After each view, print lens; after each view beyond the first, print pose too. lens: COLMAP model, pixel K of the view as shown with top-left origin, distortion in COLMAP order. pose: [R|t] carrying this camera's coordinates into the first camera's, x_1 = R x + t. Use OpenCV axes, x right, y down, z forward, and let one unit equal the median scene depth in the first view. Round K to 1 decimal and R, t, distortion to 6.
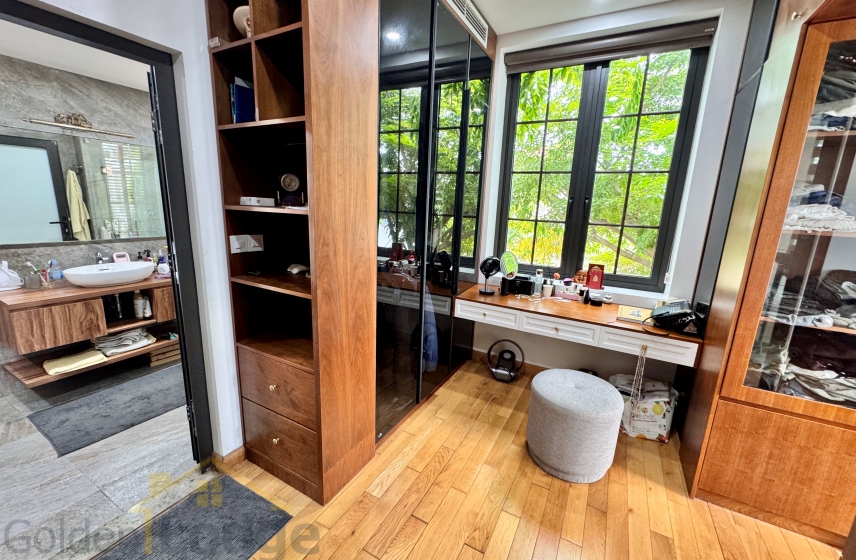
lens RADIAL K [[340.0, 0, 428.0], [0, 340.0, 280.0], [0, 0, 1]] dist [-0.003951, -0.000187]
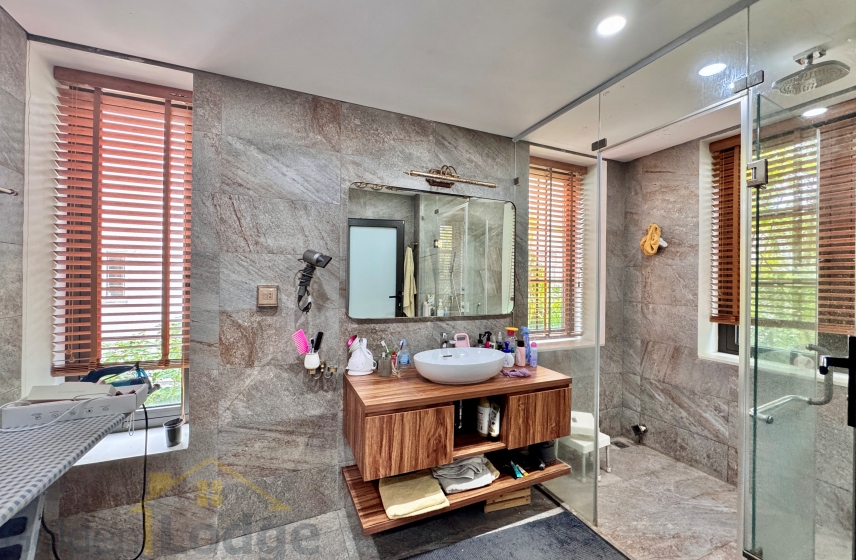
lens RADIAL K [[340.0, 0, 428.0], [0, 340.0, 280.0], [0, 0, 1]] dist [-0.003951, -0.000187]
pose [[0.791617, -0.031293, -0.610216, -0.530879], [-0.110257, 0.974978, -0.193031, -0.045313], [0.600987, 0.220087, 0.768359, 0.362443]]
